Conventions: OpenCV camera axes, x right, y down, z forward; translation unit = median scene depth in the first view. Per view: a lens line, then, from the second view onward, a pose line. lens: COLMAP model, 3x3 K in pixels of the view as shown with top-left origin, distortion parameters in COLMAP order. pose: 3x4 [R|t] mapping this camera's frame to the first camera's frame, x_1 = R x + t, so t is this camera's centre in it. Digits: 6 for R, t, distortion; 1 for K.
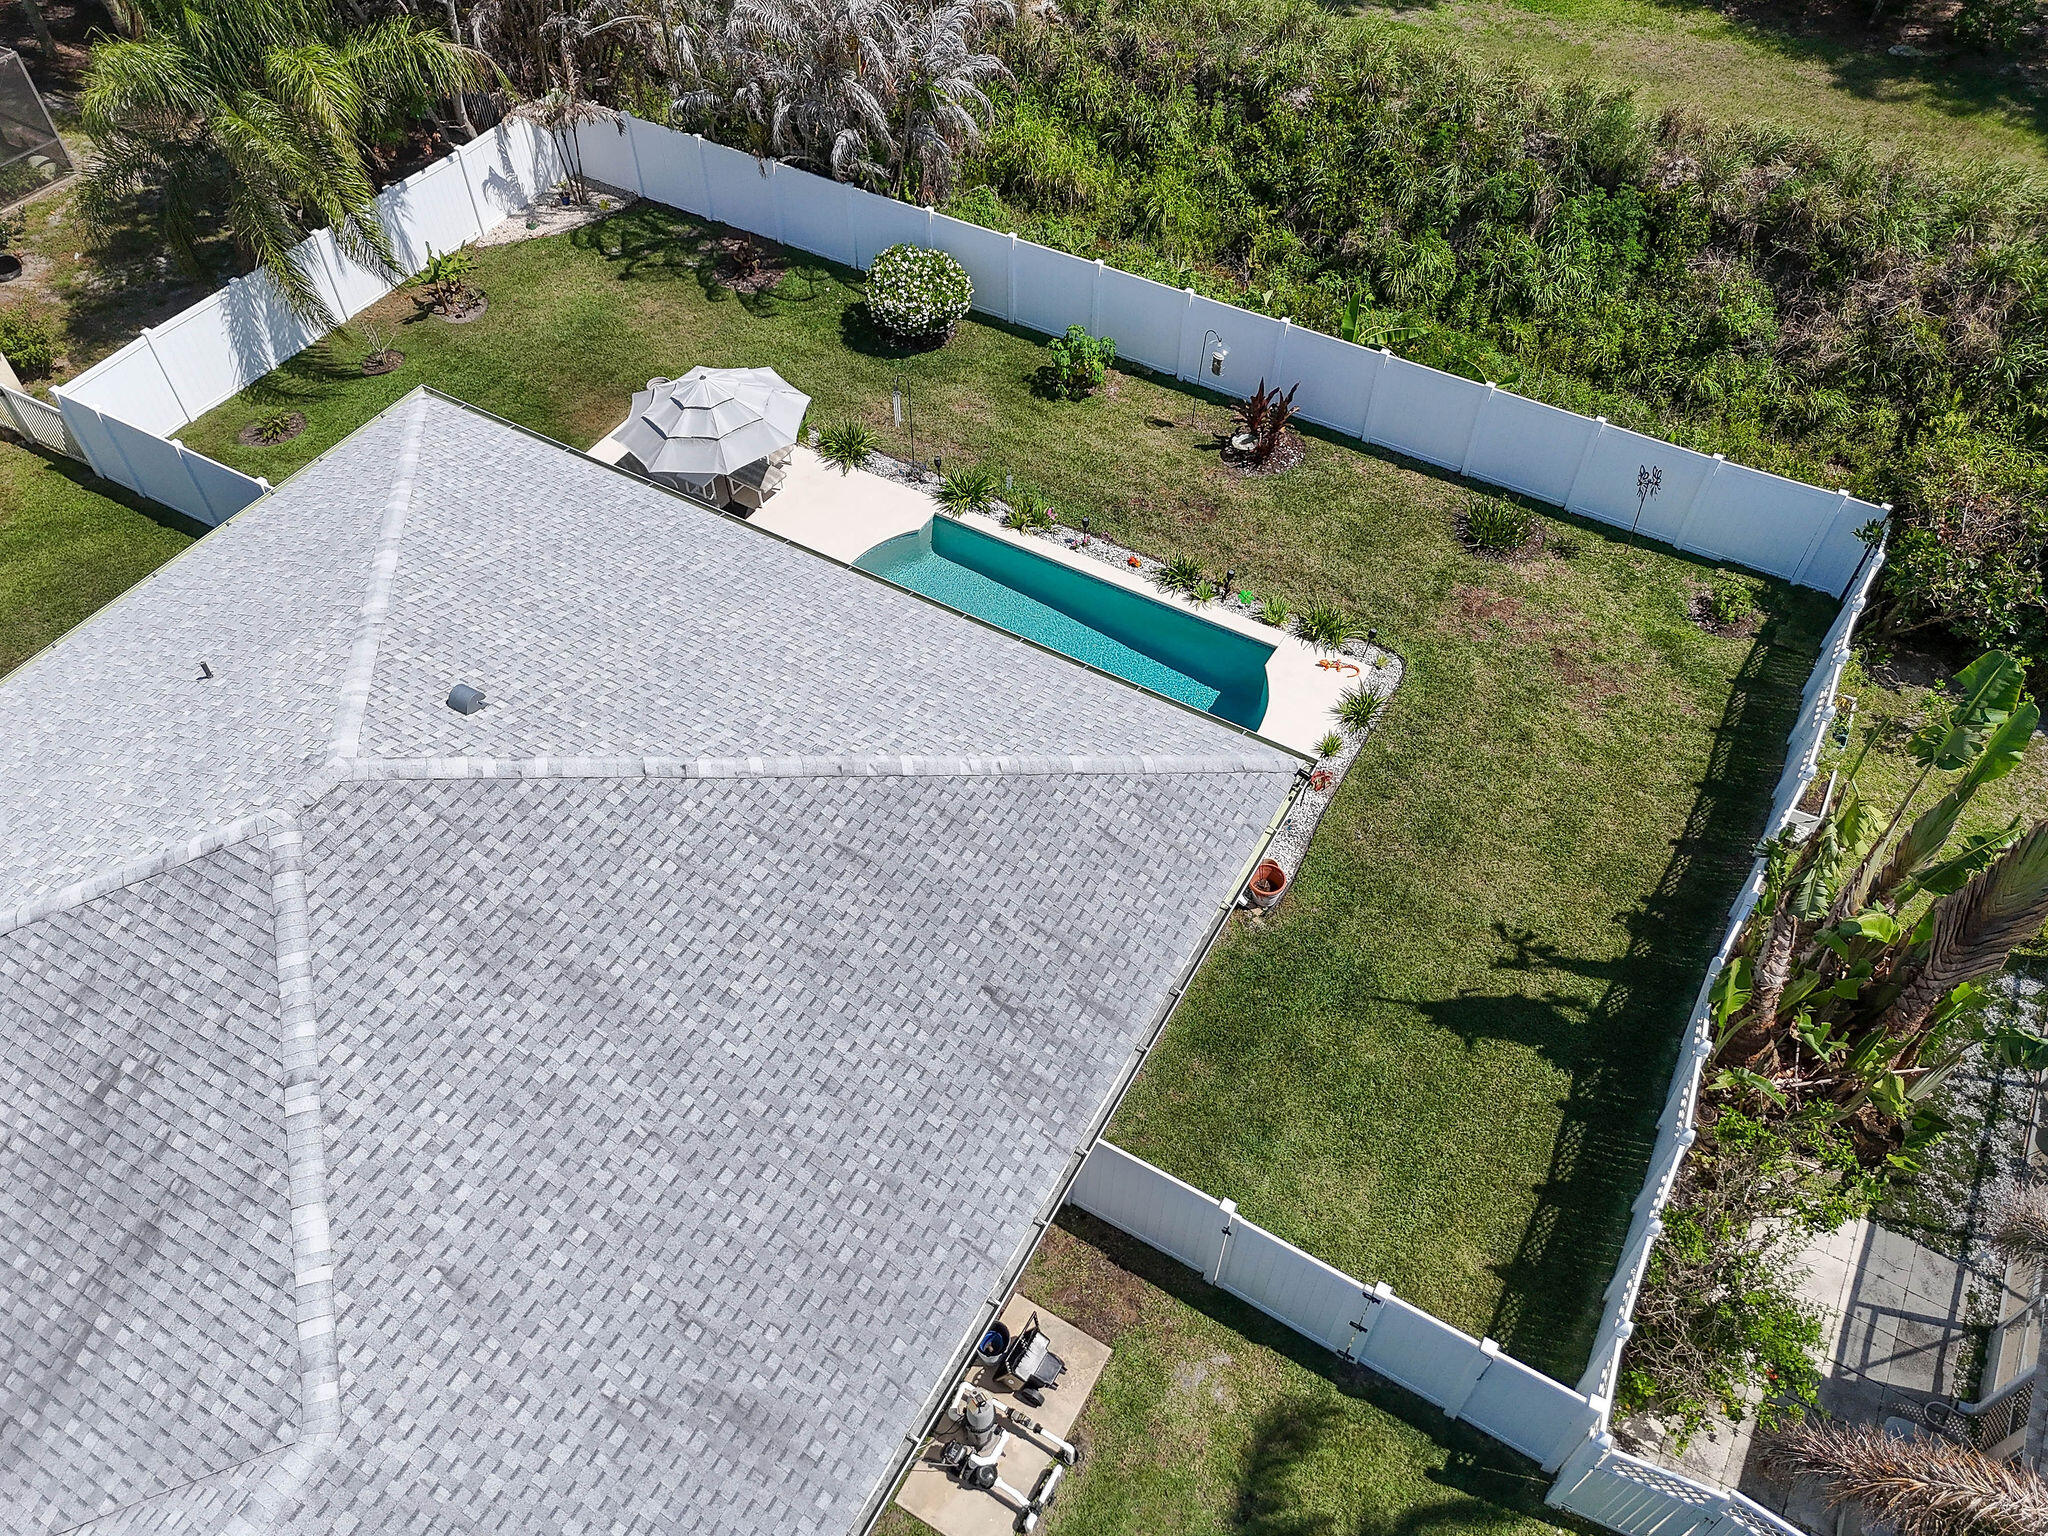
lens RADIAL K [[1528.0, 0, 1031.5], [0, 1528.0, 750.4], [0, 0, 1]] dist [0.070307, -0.053587]
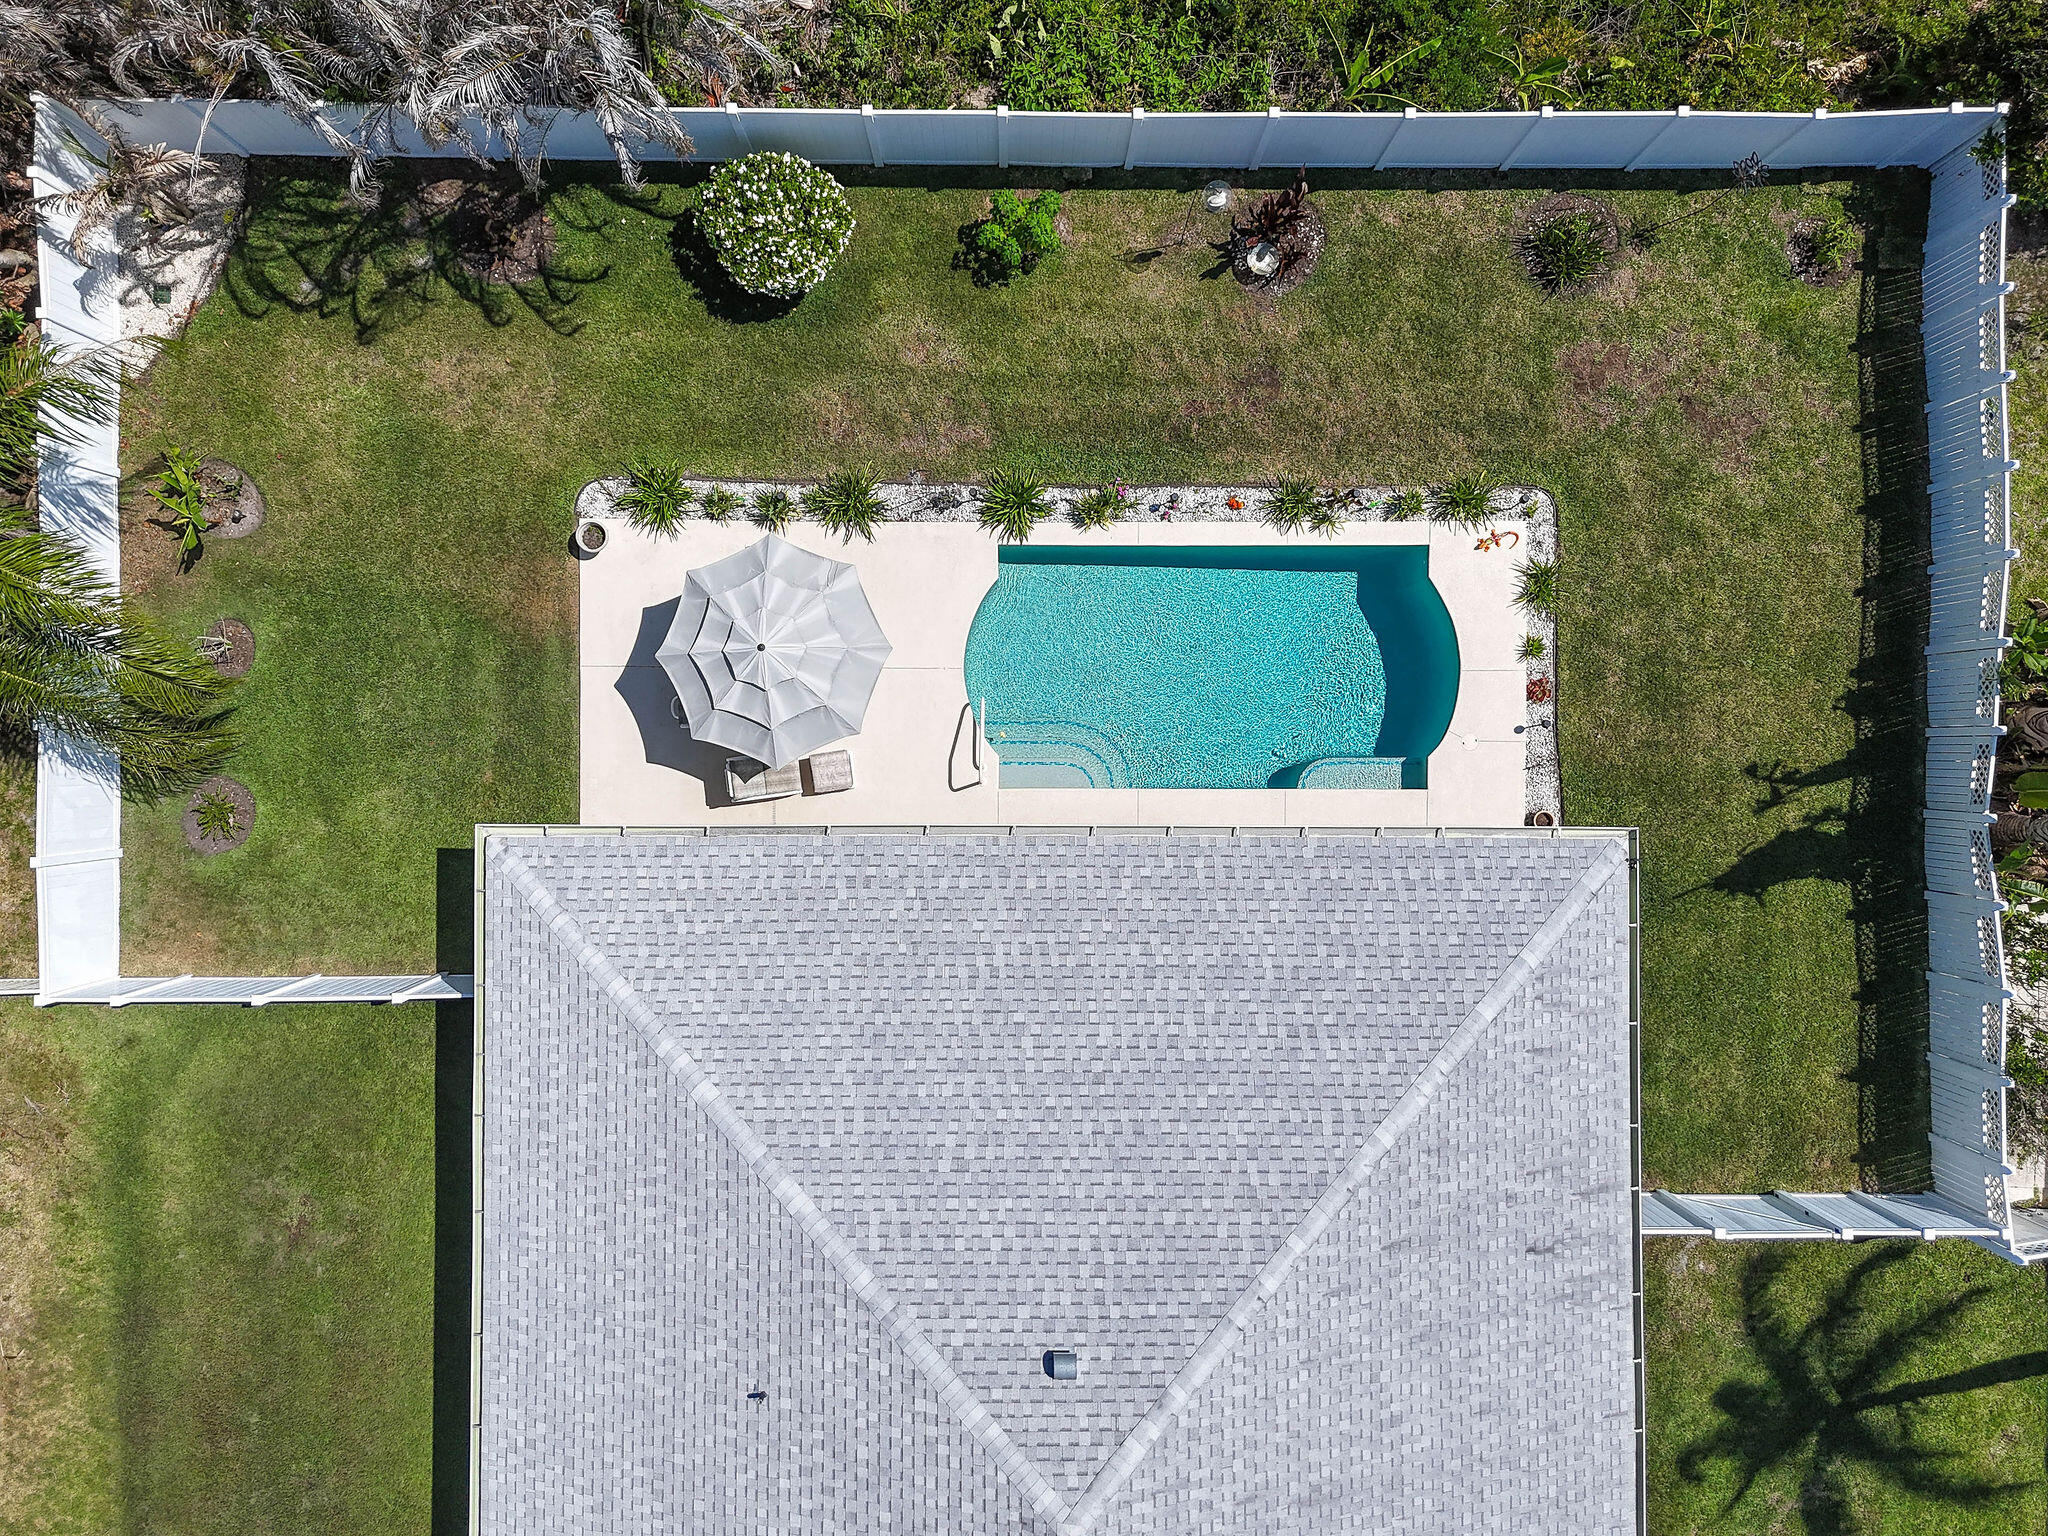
lens RADIAL K [[1528.0, 0, 1042.6], [0, 1528.0, 754.6], [0, 0, 1]] dist [0.070307, -0.053587]
pose [[0.865827, -0.500278, 0.008106, -0.124330], [0.369161, 0.649671, 0.664566, -0.742612], [-0.337734, -0.572406, 0.747186, 0.316498]]
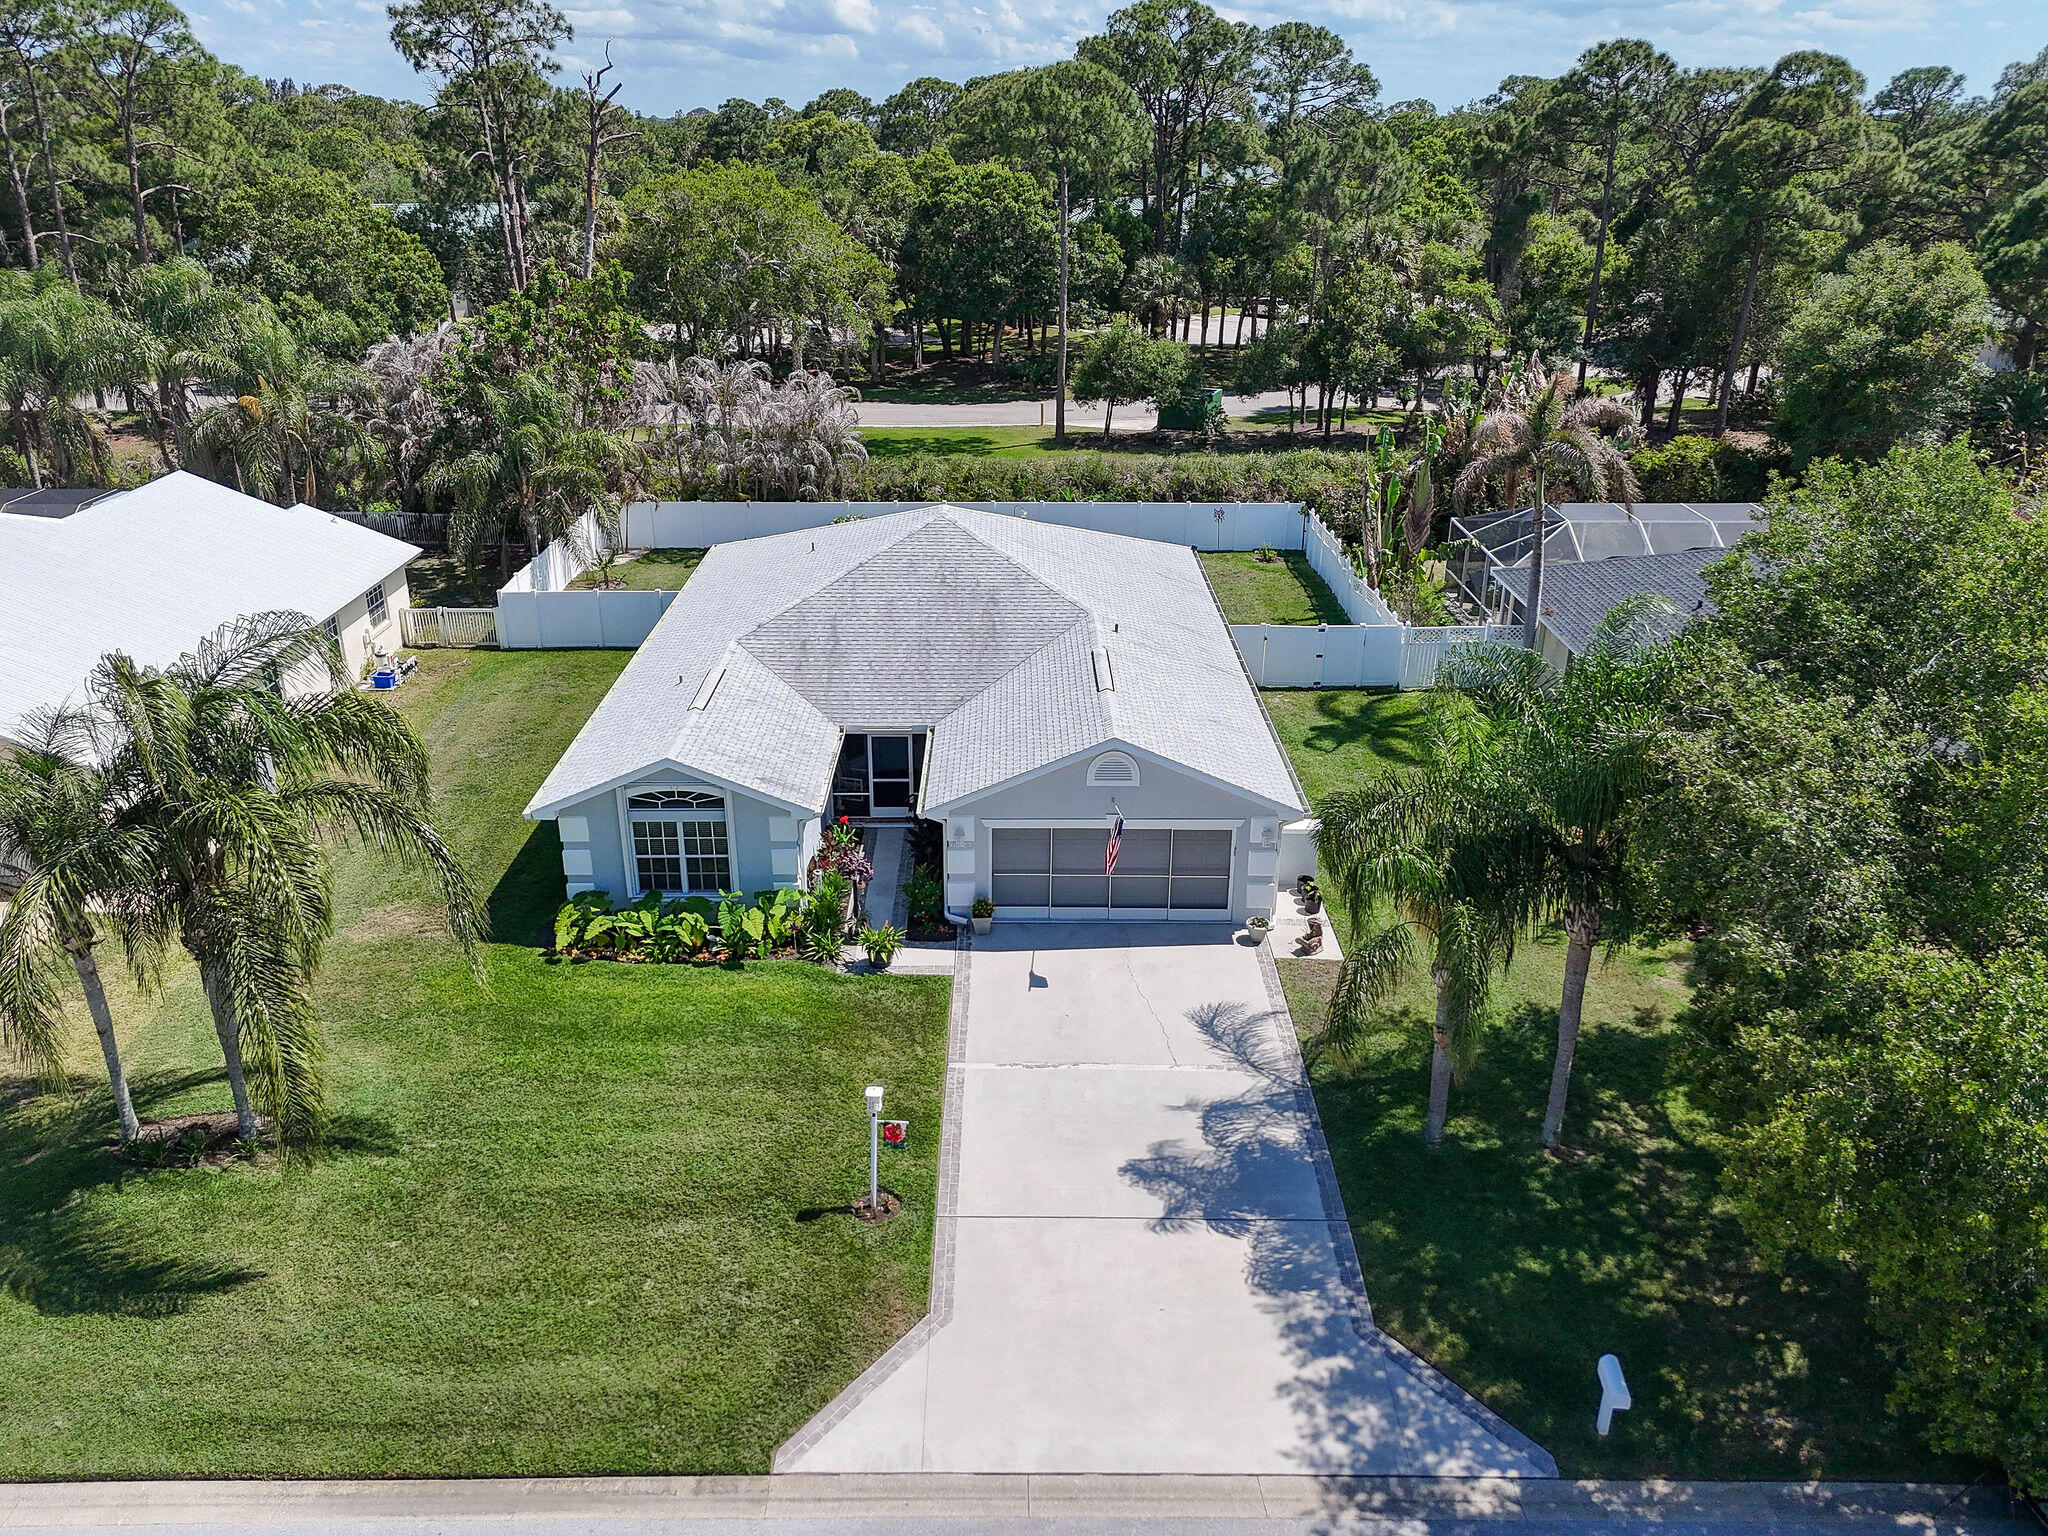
lens RADIAL K [[1528.0, 0, 1023.7], [0, 1528.0, 760.1], [0, 0, 1]] dist [0.070307, -0.053587]
pose [[0.861932, -0.195690, 0.467738, -1.099041], [0.383288, 0.855383, -0.348438, 0.908482], [-0.331910, 0.479609, 0.812288, -0.665890]]
